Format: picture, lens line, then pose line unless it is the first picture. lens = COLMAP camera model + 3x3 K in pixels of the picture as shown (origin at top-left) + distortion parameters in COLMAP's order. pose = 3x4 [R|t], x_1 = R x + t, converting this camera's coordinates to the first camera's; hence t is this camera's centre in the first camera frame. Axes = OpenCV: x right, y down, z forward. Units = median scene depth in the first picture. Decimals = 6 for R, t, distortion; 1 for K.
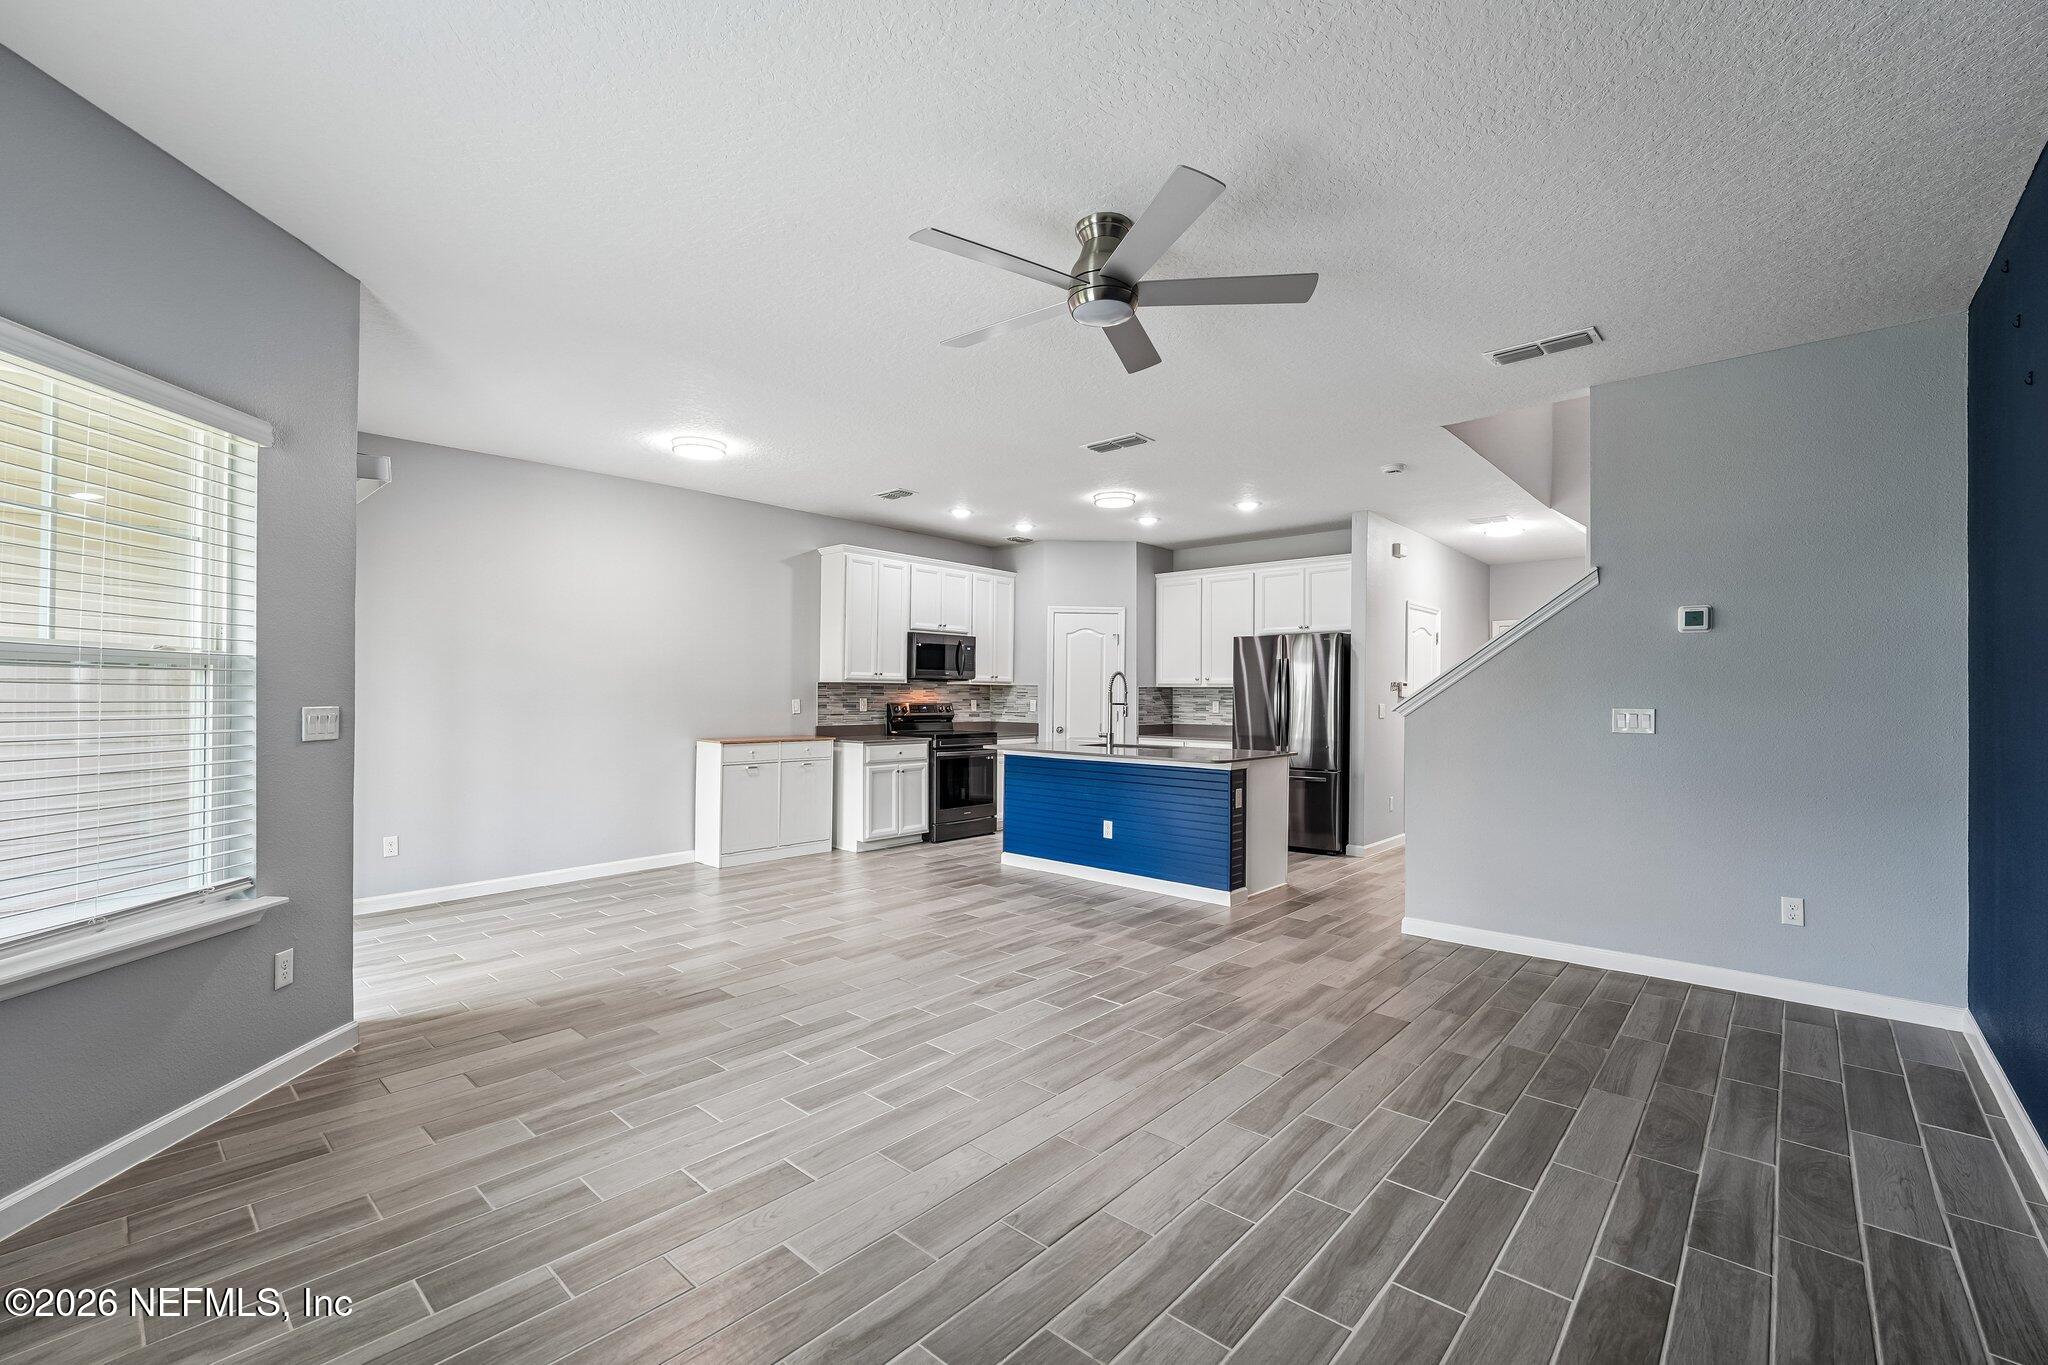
lens RADIAL K [[875.8, 0, 1018.3], [0, 875.8, 698.8], [0, 0, 1]] dist [-0.001027, 0.004207]
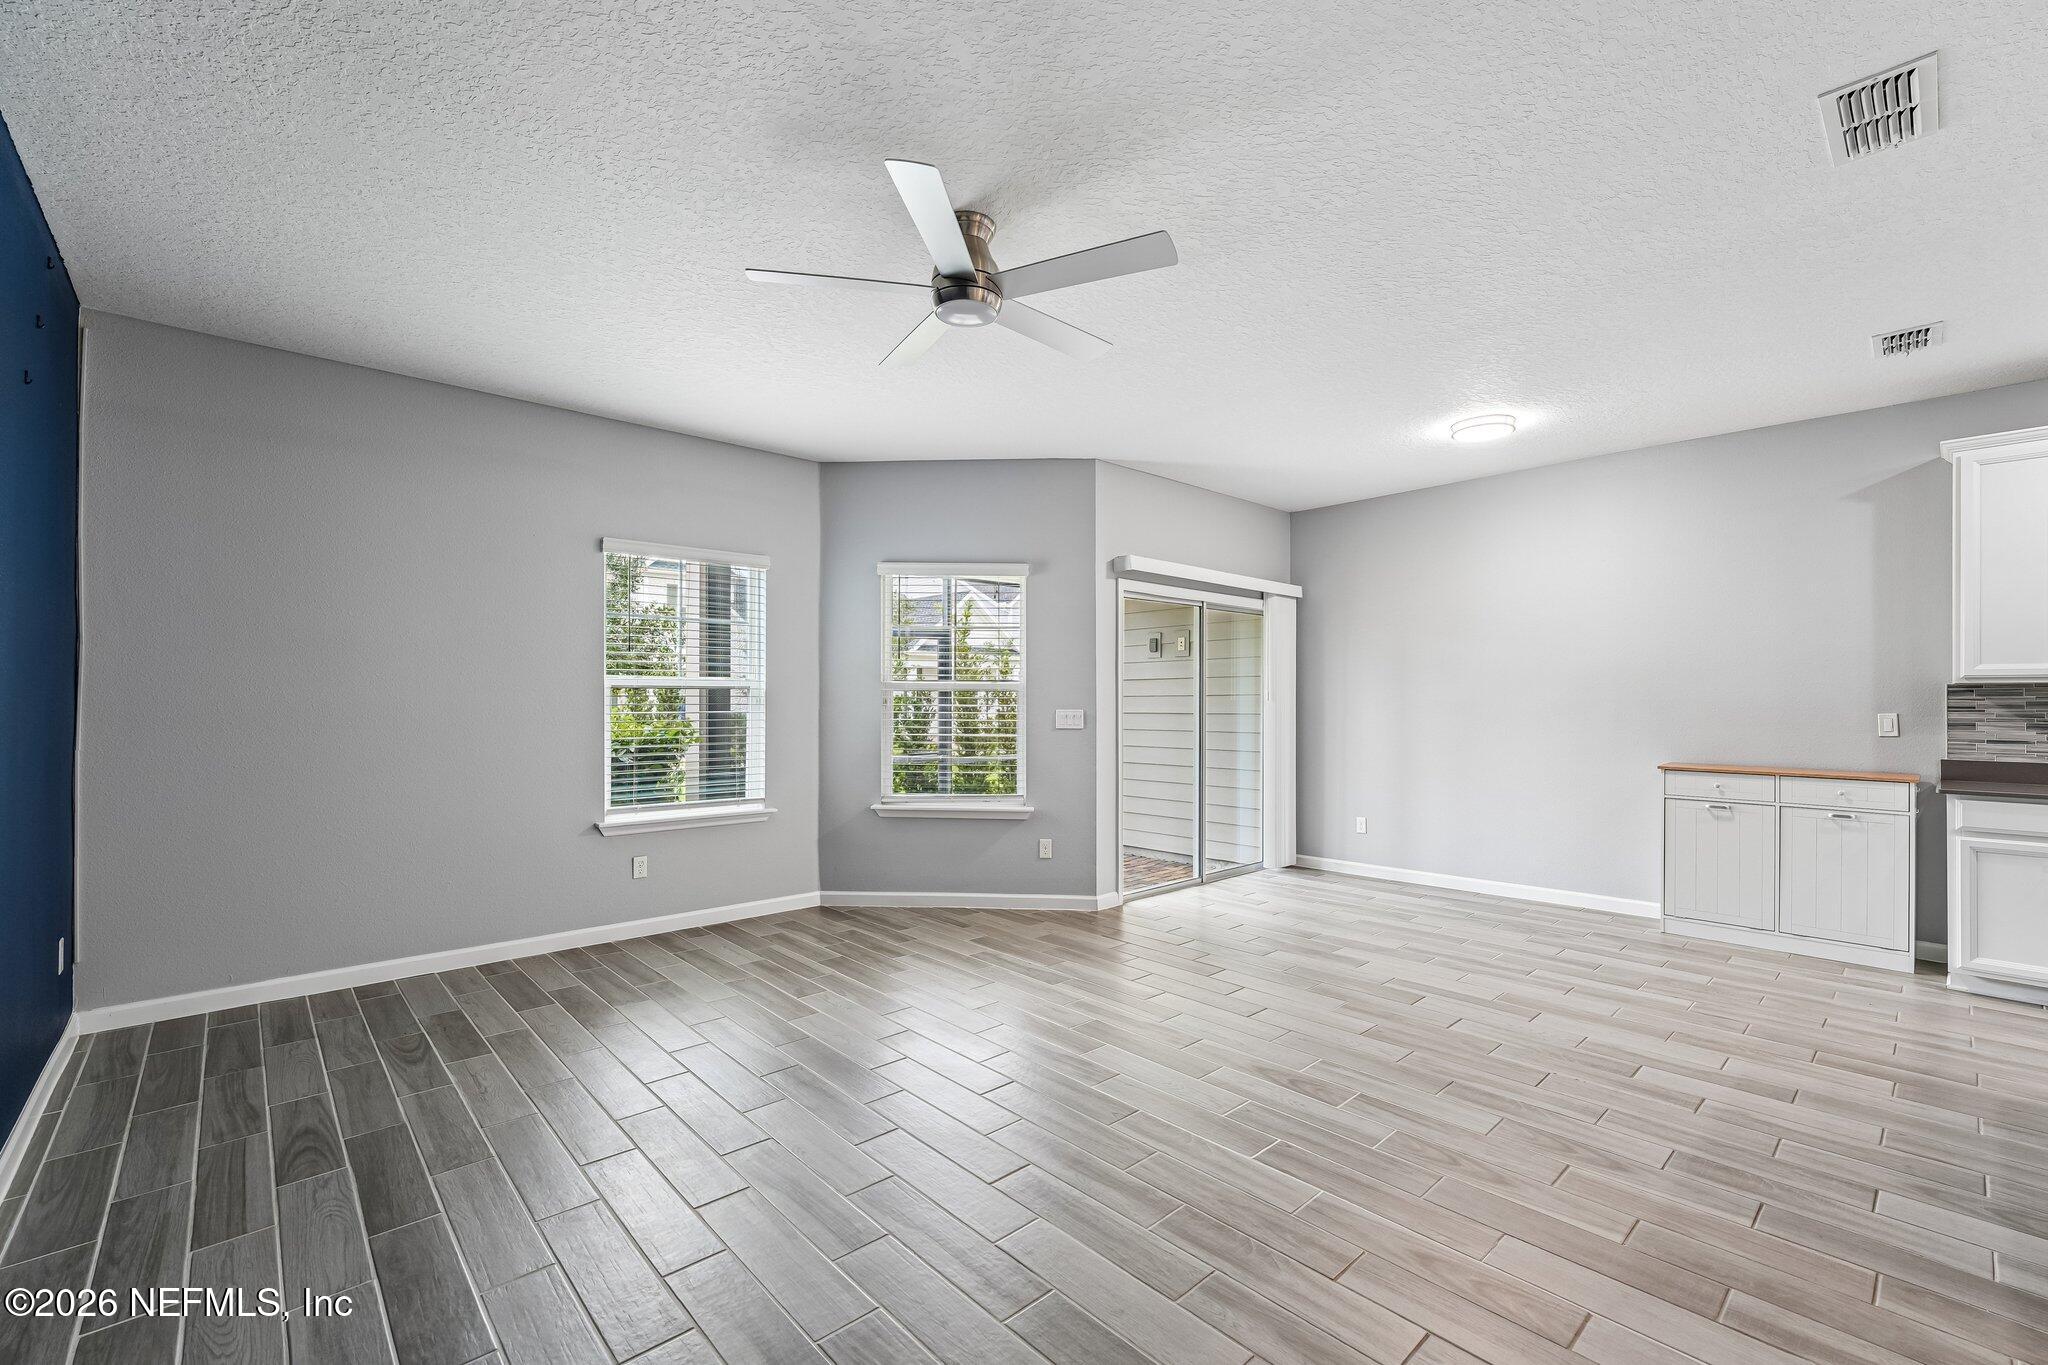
lens RADIAL K [[875.8, 0, 1018.3], [0, 875.8, 698.8], [0, 0, 1]] dist [-0.001027, 0.004207]
pose [[-0.103255, -0.007151, -0.994629, 0.408084], [-0.008360, 0.999945, -0.006322, -0.000485], [0.994620, 0.007662, -0.103309, 0.443556]]
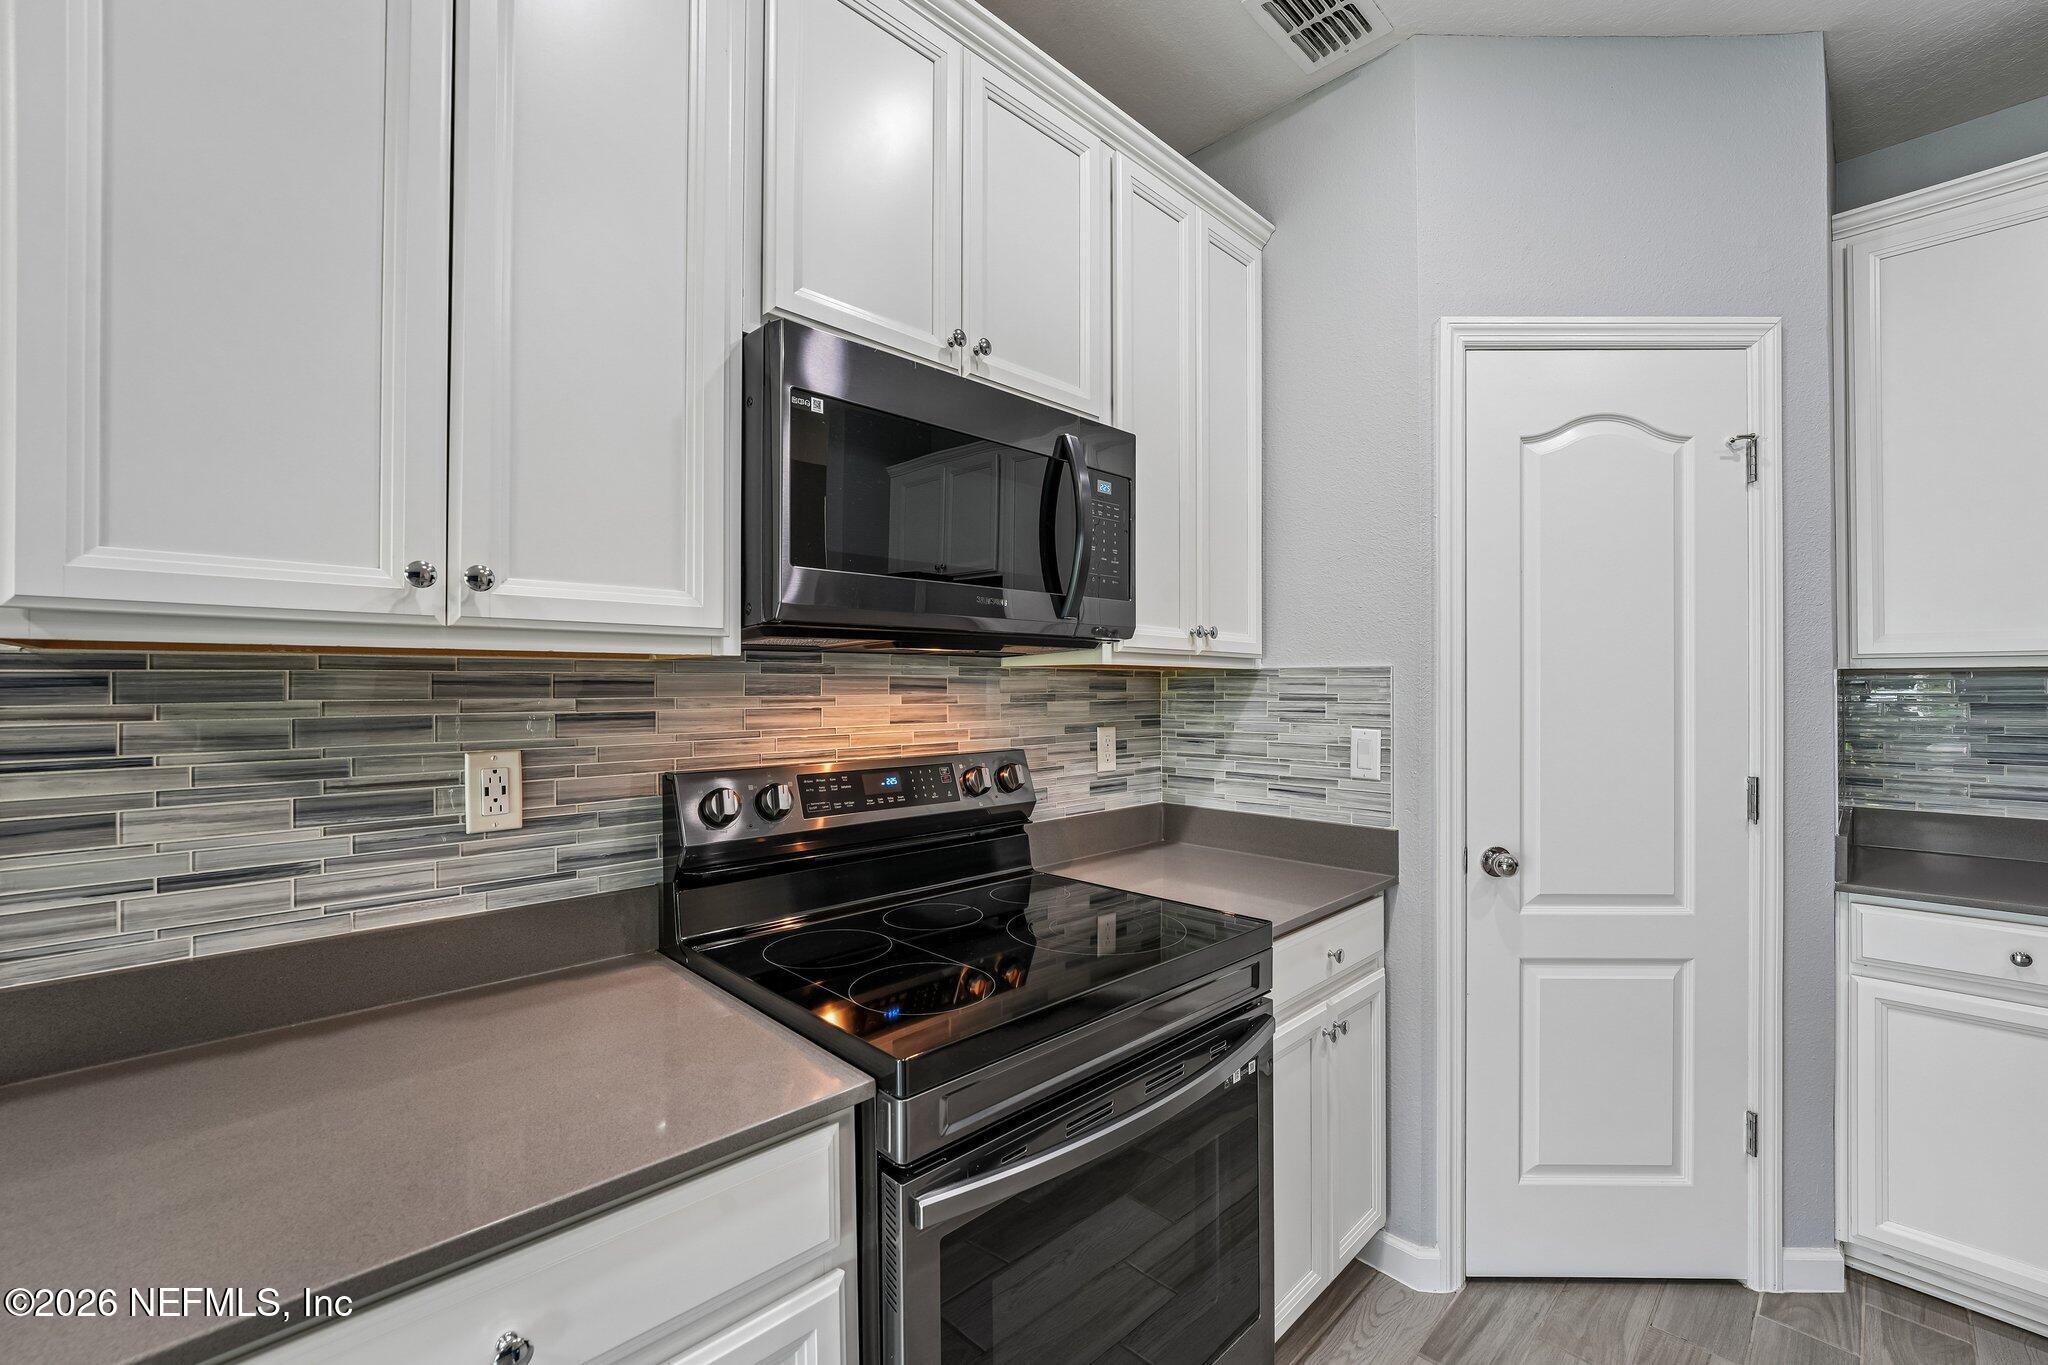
lens RADIAL K [[826.1, 0, 1015.1], [0, 826.1, 683.4], [0, 0, 1]] dist [-0.001428, -0.000097]
pose [[0.996893, -0.011339, -0.077945, -0.068338], [0.010508, 0.999884, -0.011064, -0.011002], [0.078062, 0.010210, 0.996896, 0.880254]]
